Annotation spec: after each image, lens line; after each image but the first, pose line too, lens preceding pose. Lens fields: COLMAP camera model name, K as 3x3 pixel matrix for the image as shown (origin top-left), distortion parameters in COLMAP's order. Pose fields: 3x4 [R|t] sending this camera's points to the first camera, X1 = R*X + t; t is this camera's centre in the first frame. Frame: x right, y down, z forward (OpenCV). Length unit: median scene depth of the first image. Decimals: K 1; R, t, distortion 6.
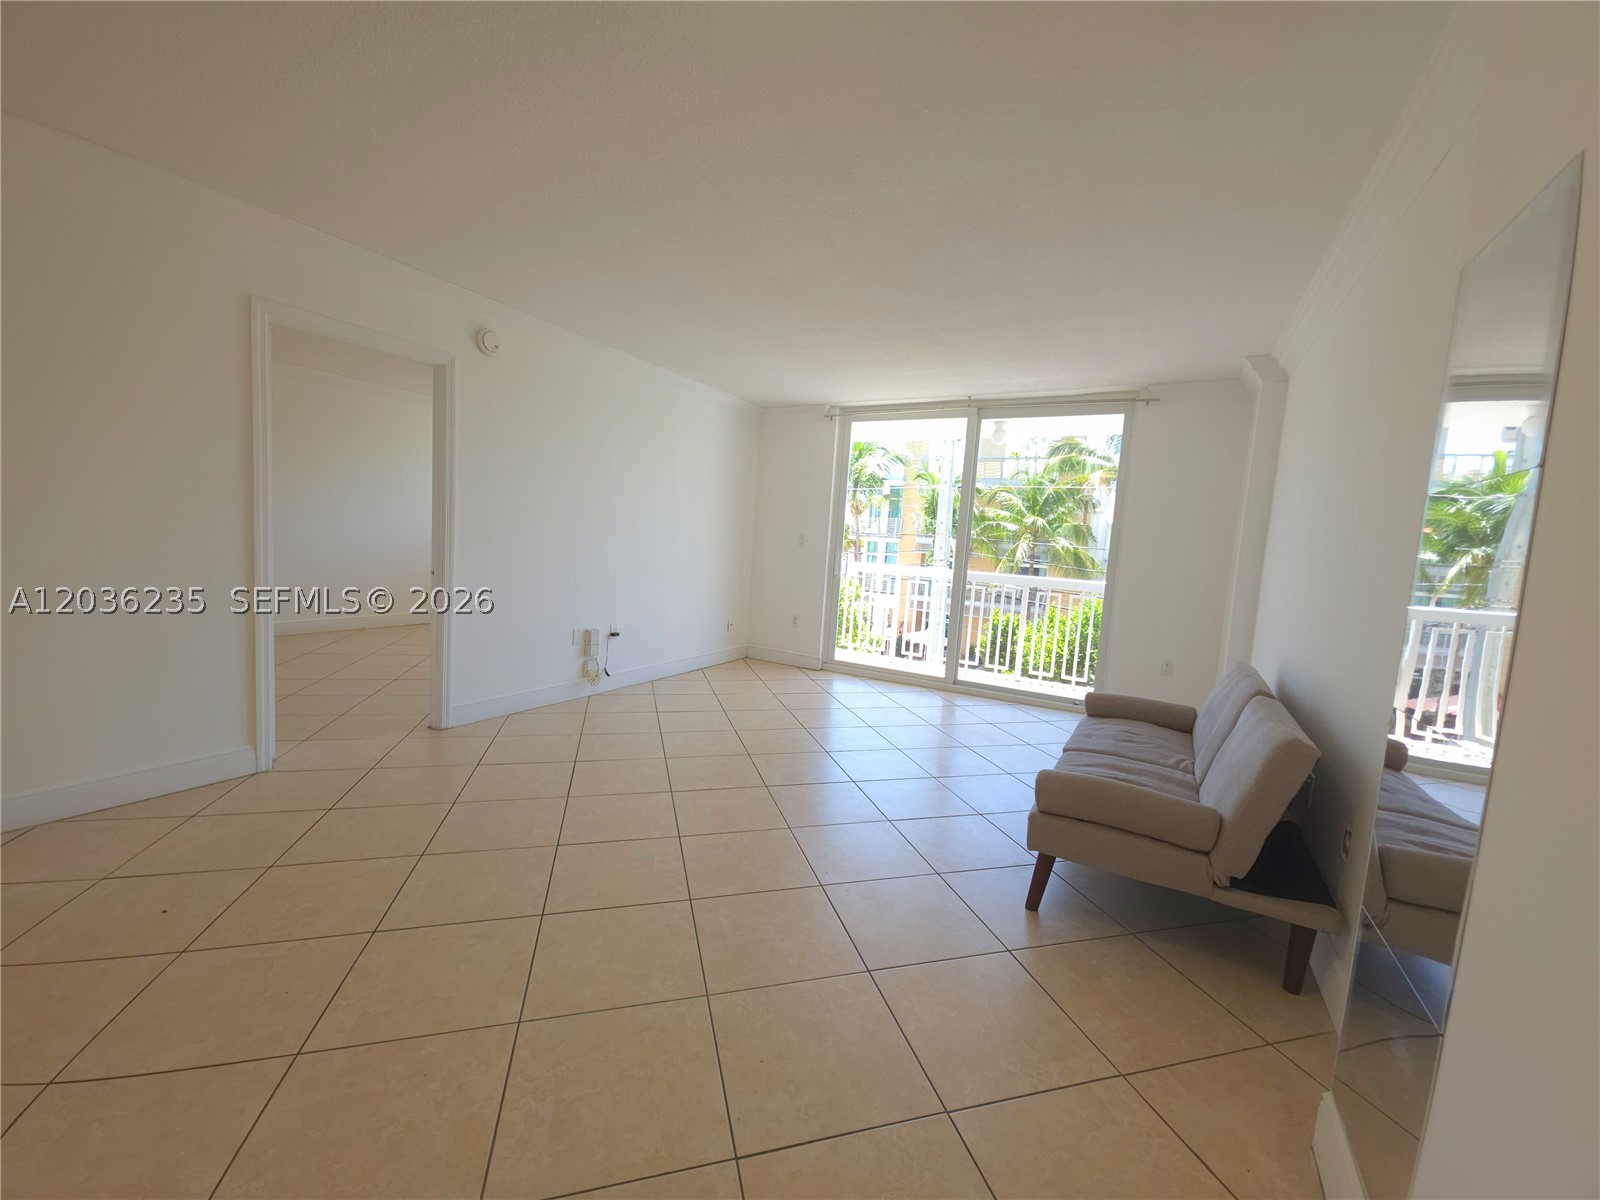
lens RADIAL K [[632.8, 0, 805.6], [0, 632.8, 600.1], [0, 0, 1]] dist [0.018246, -0.009509]
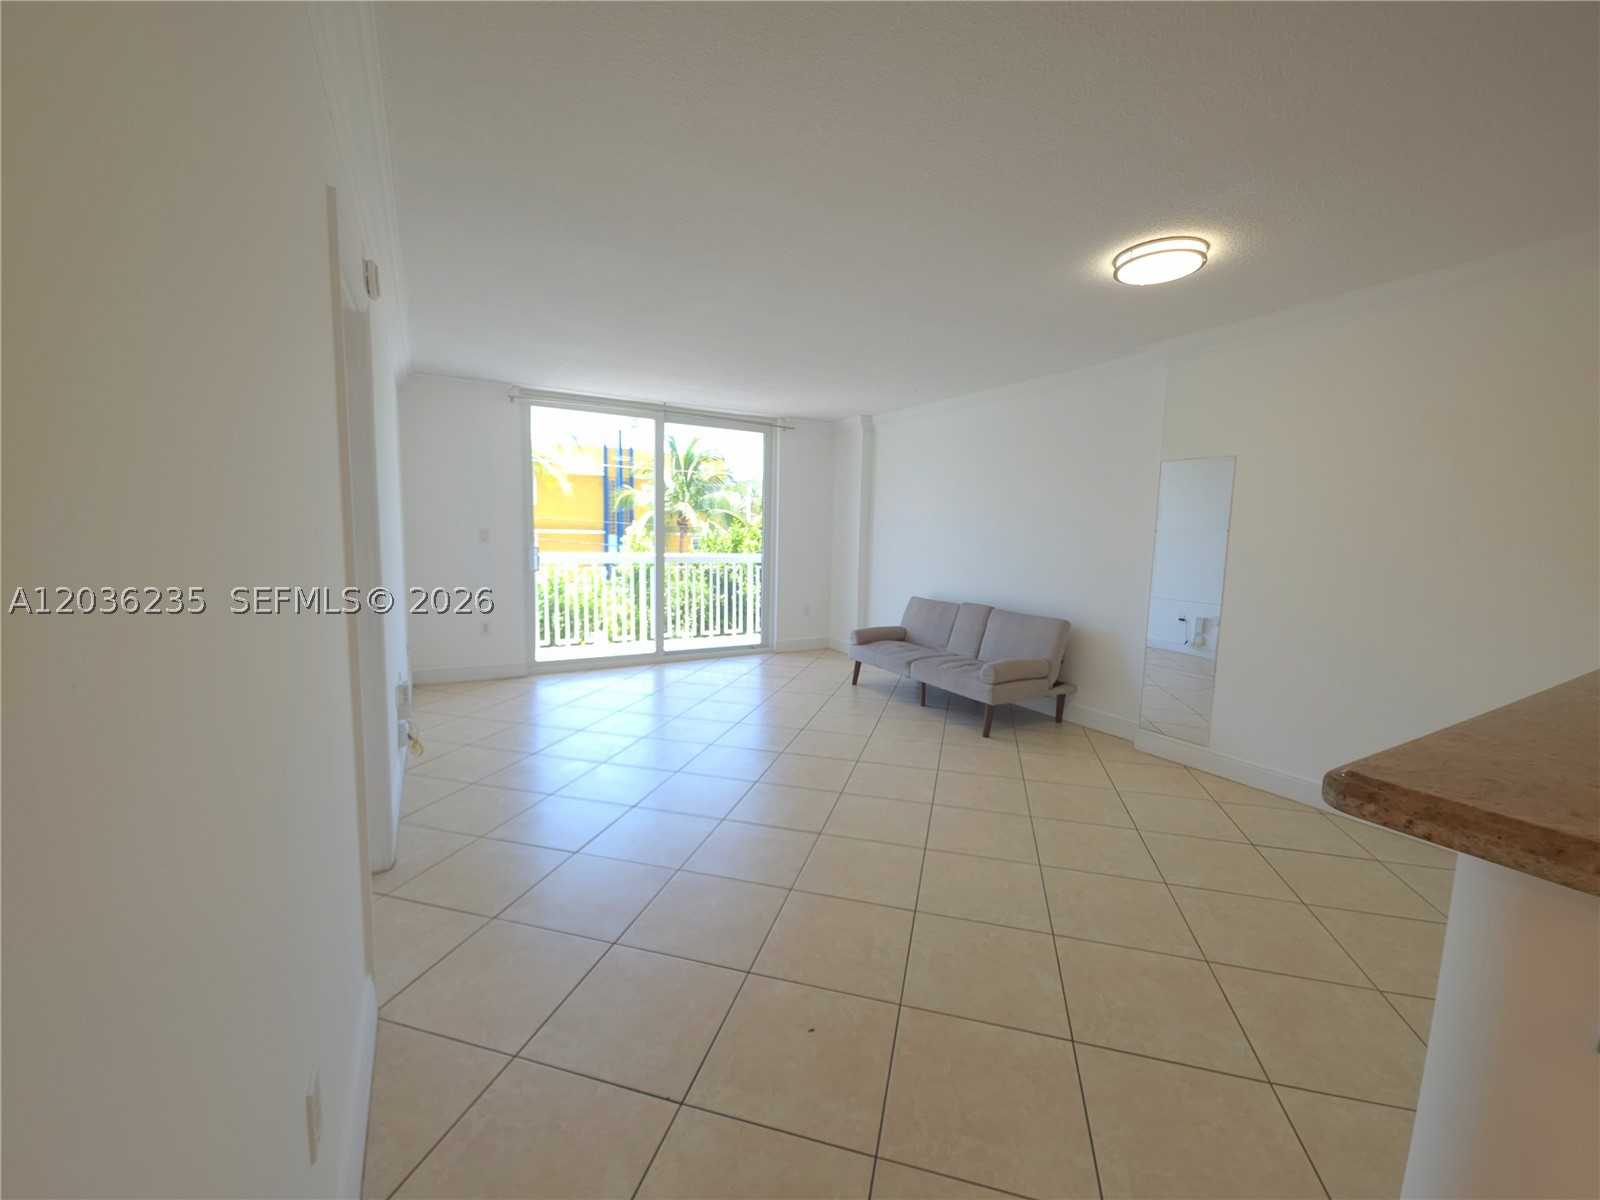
lens RADIAL K [[632.8, 0, 805.6], [0, 632.8, 600.1], [0, 0, 1]] dist [0.018246, -0.009509]
pose [[0.519034, -0.144751, 0.842408, -0.549925], [0.088642, 0.989358, 0.115386, -0.071534], [-0.850145, 0.014783, 0.526342, 0.171727]]
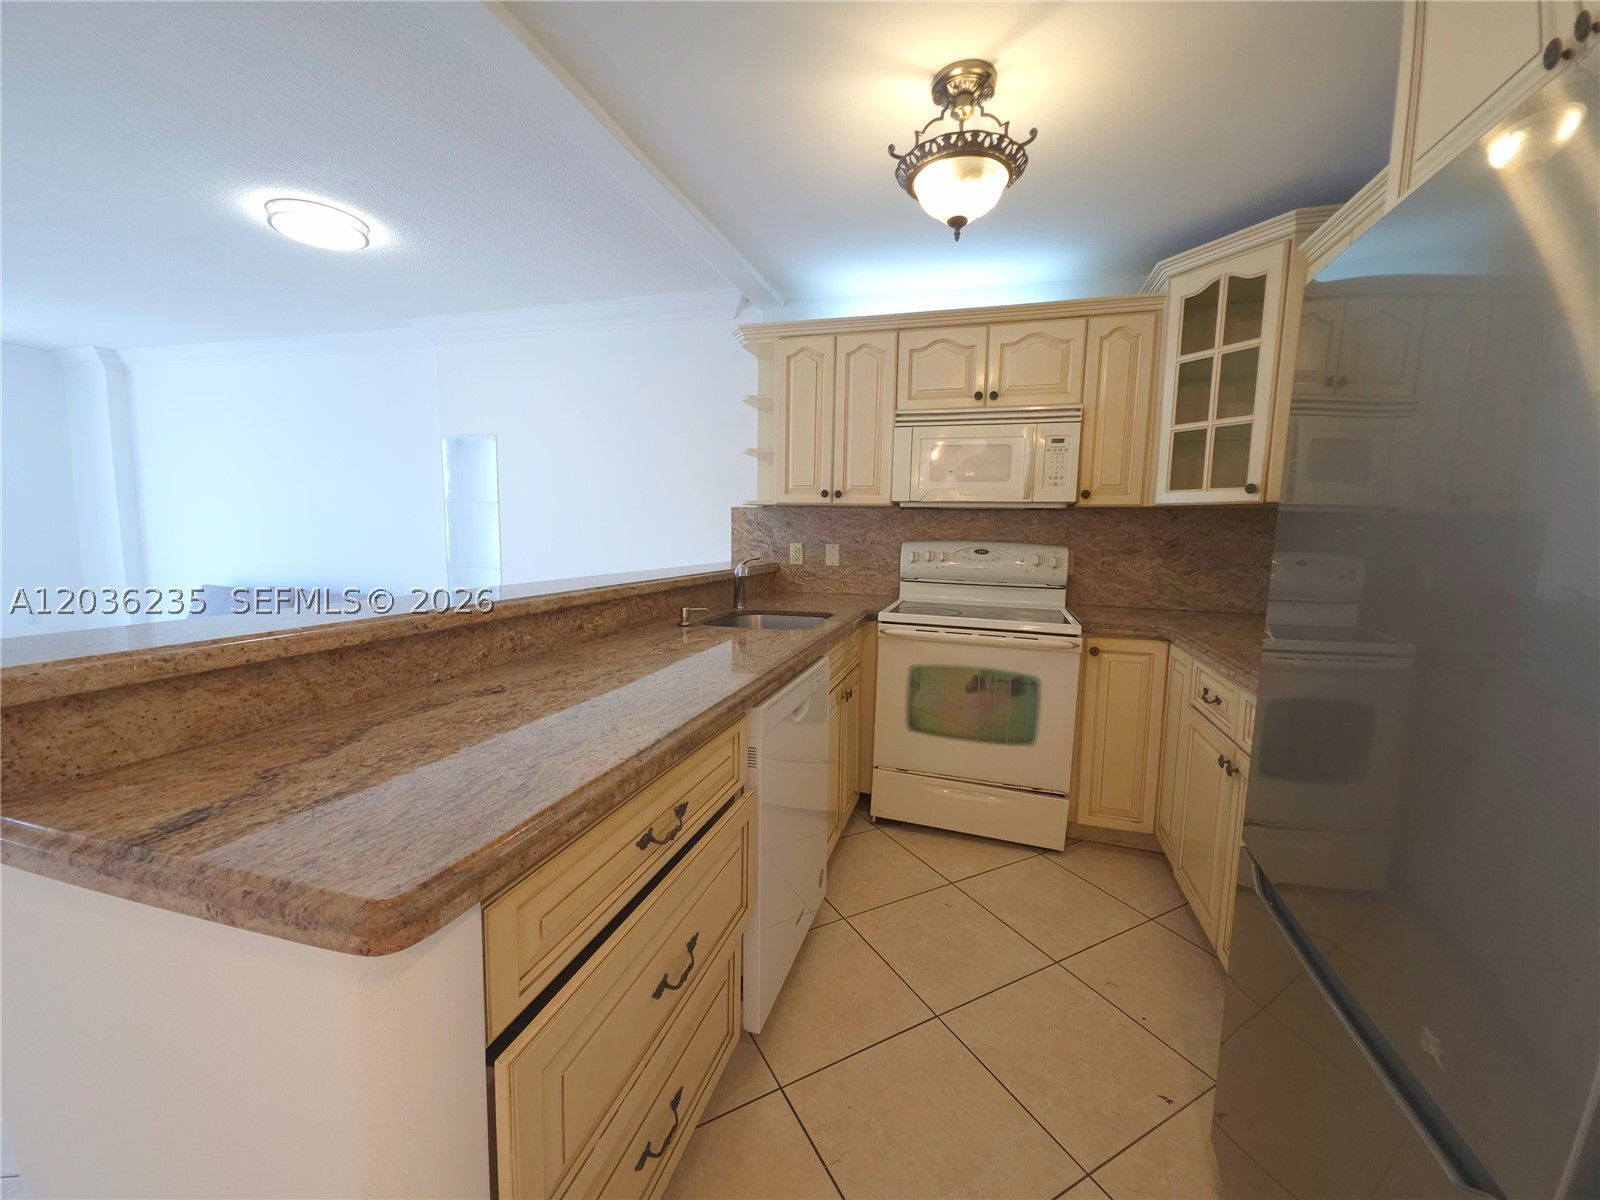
lens RADIAL K [[632.8, 0, 805.6], [0, 632.8, 600.1], [0, 0, 1]] dist [0.018246, -0.009509]
pose [[-0.207250, -0.177215, 0.962103, -0.559690], [0.057720, 0.979528, 0.192858, -0.040578], [-0.976584, 0.095503, -0.192778, -0.033162]]
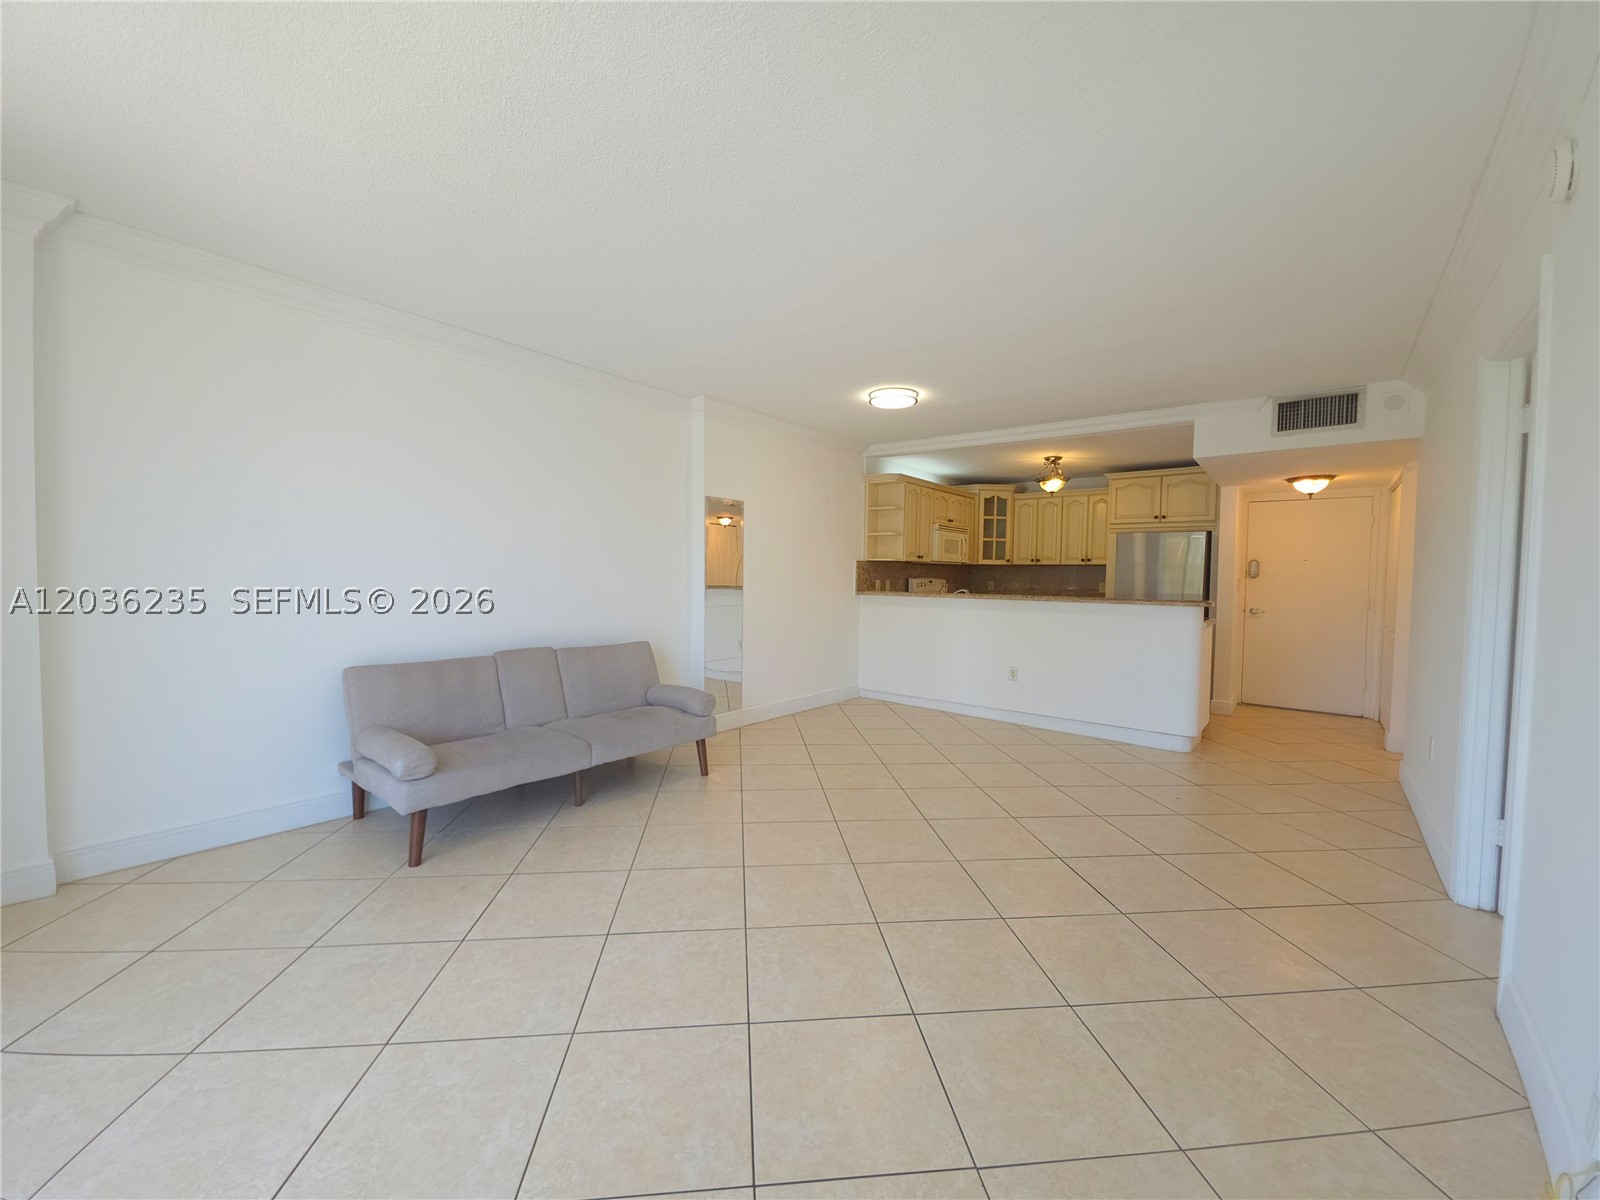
lens RADIAL K [[632.8, 0, 805.6], [0, 632.8, 600.1], [0, 0, 1]] dist [0.018246, -0.009509]
pose [[-0.979904, -0.085486, 0.180222, -0.074477], [-0.060011, 0.987995, 0.142351, -0.095672], [-0.190228, 0.128675, -0.973271, 0.957671]]
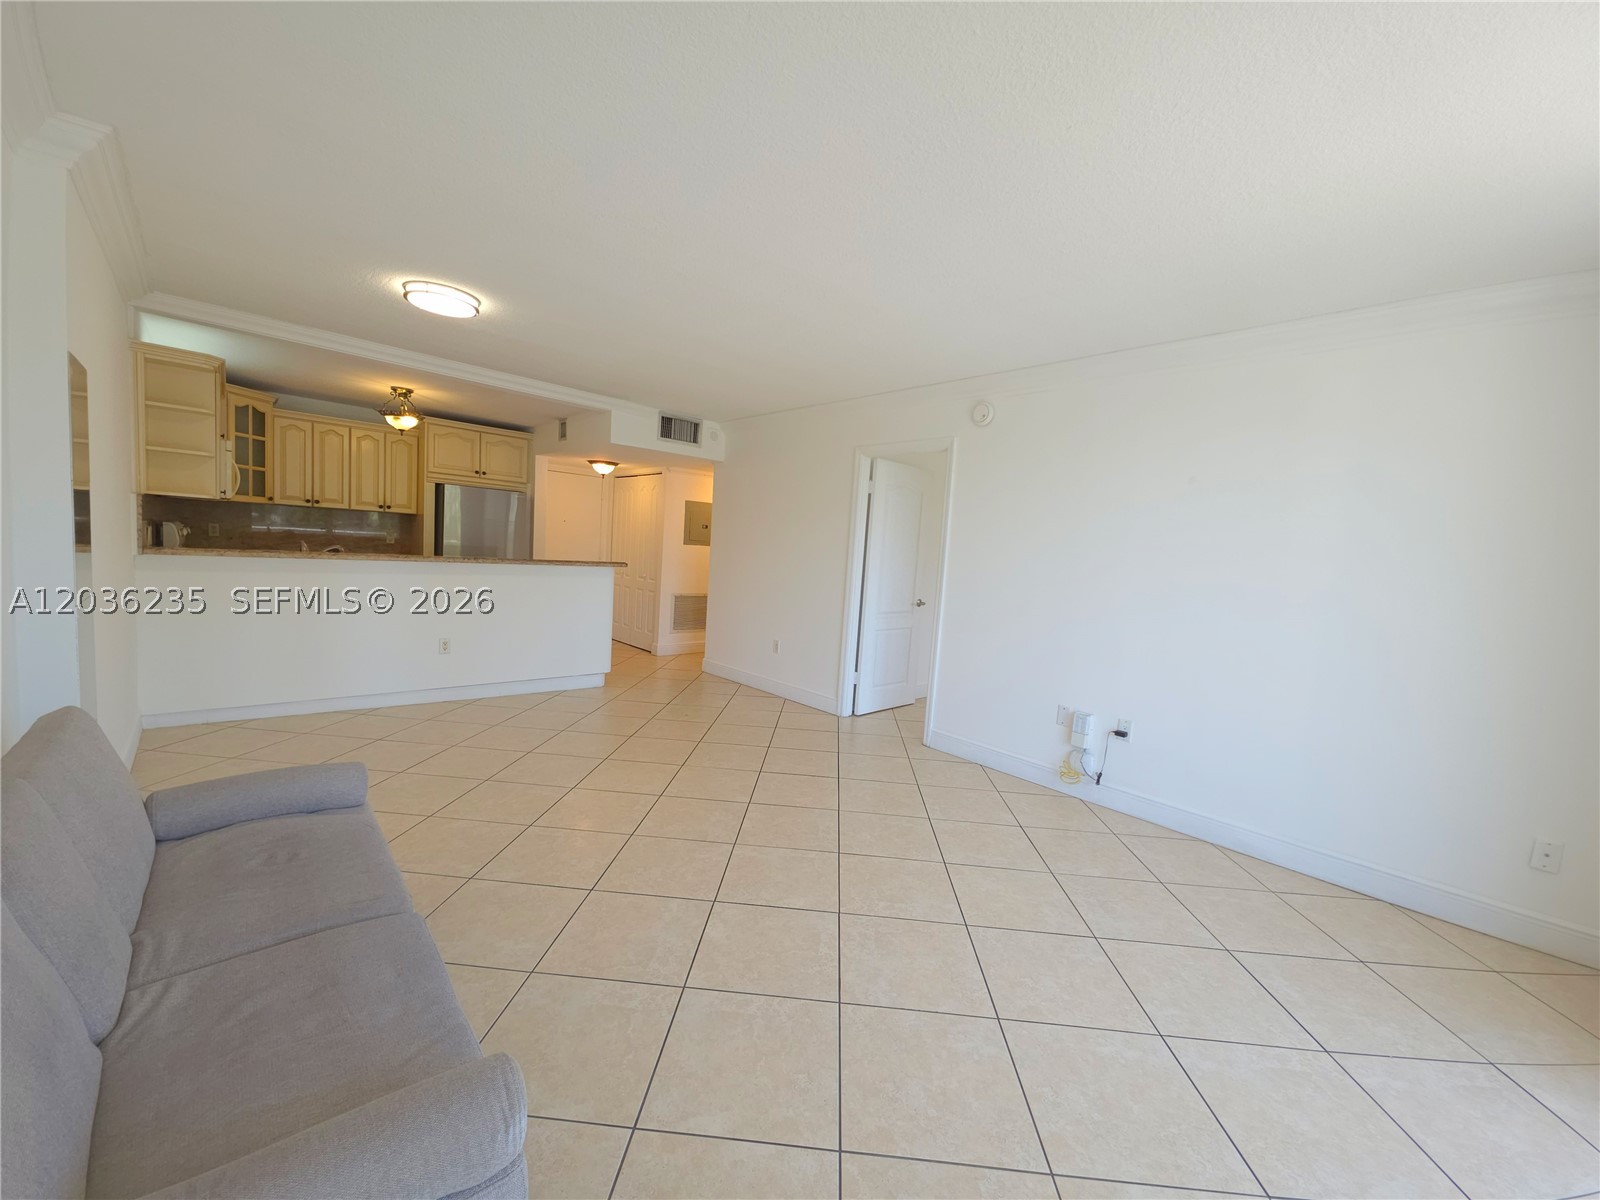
lens RADIAL K [[632.8, 0, 805.6], [0, 632.8, 600.1], [0, 0, 1]] dist [0.018246, -0.009509]
pose [[-0.331667, -0.005444, -0.943381, 0.391583], [-0.173951, 0.983190, 0.055483, -0.059682], [0.927220, 0.182504, -0.327039, 0.700688]]
